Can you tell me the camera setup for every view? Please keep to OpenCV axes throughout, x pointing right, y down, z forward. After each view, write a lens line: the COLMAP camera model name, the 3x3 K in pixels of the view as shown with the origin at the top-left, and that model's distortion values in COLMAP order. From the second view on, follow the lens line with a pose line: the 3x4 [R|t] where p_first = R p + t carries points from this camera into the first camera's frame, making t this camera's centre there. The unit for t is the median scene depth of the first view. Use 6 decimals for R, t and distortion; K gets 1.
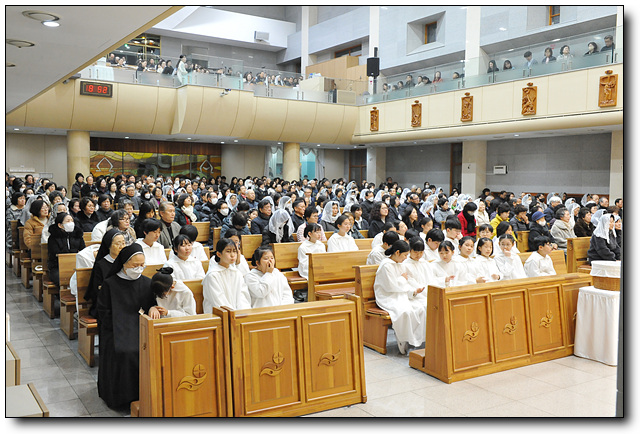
lens RADIAL K [[620.9, 0, 320.0], [0, 620.9, 217.0], [0, 0, 1]] dist [0.019241, 0.005063]
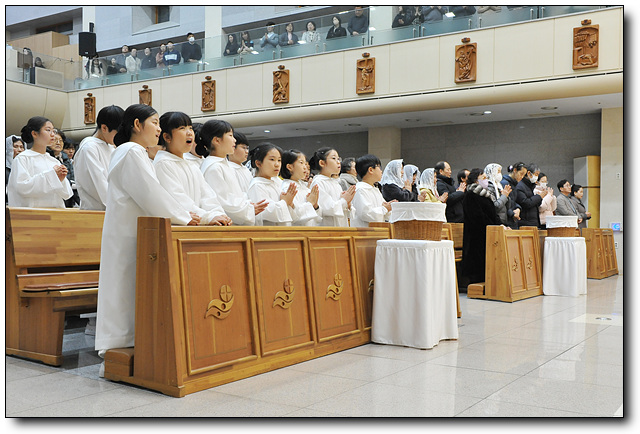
lens RADIAL K [[681.9, 0, 359.4], [0, 681.9, 217.5], [0, 0, 1]] dist [0.011107, 0.008203]
pose [[0.901763, -0.001195, 0.432228, 0.032781], [0.028957, 0.997917, -0.057655, 0.053421], [-0.431259, 0.064507, 0.899919, 0.140073]]
